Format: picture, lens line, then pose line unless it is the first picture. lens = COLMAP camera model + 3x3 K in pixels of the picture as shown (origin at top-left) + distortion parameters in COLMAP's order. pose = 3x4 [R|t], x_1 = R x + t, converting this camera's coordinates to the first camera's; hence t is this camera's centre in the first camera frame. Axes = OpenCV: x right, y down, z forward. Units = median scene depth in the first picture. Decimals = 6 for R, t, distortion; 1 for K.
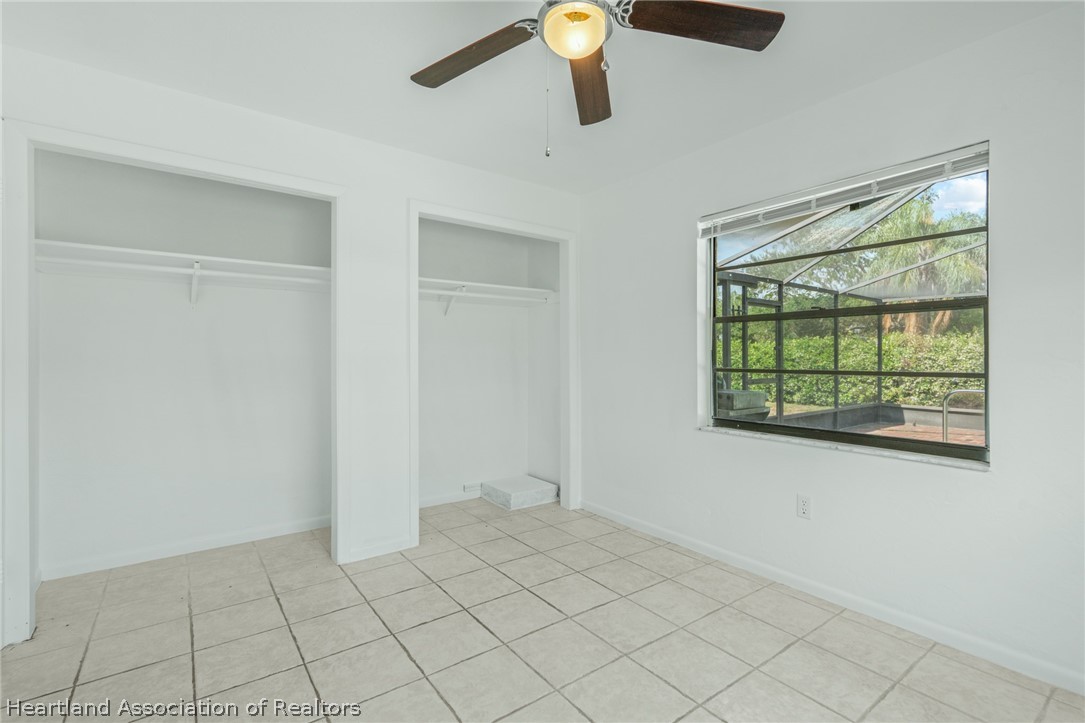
lens RADIAL K [[496.9, 0, 542.4], [0, 496.9, 357.9], [0, 0, 1]] dist [-0.002428, 0.000832]
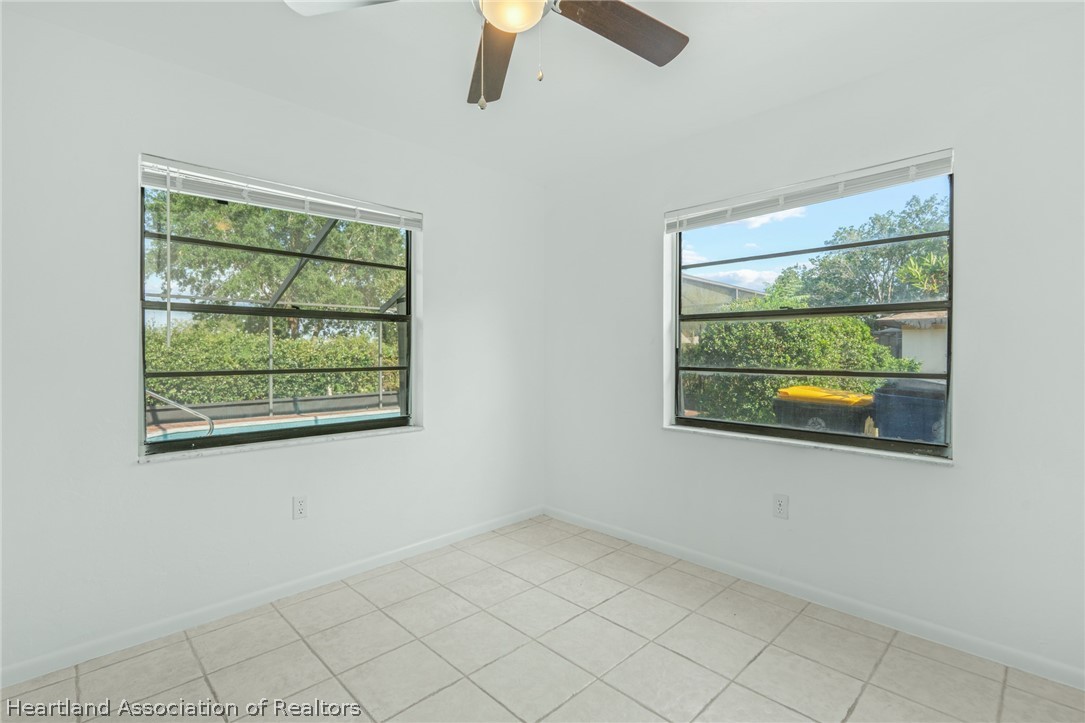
lens RADIAL K [[496.9, 0, 542.4], [0, 496.9, 357.9], [0, 0, 1]] dist [-0.002428, 0.000832]
pose [[-0.139446, -0.011354, 0.990165, -0.527980], [0.003732, 0.999921, 0.011991, -0.008837], [-0.990223, 0.005367, -0.139393, 0.665156]]
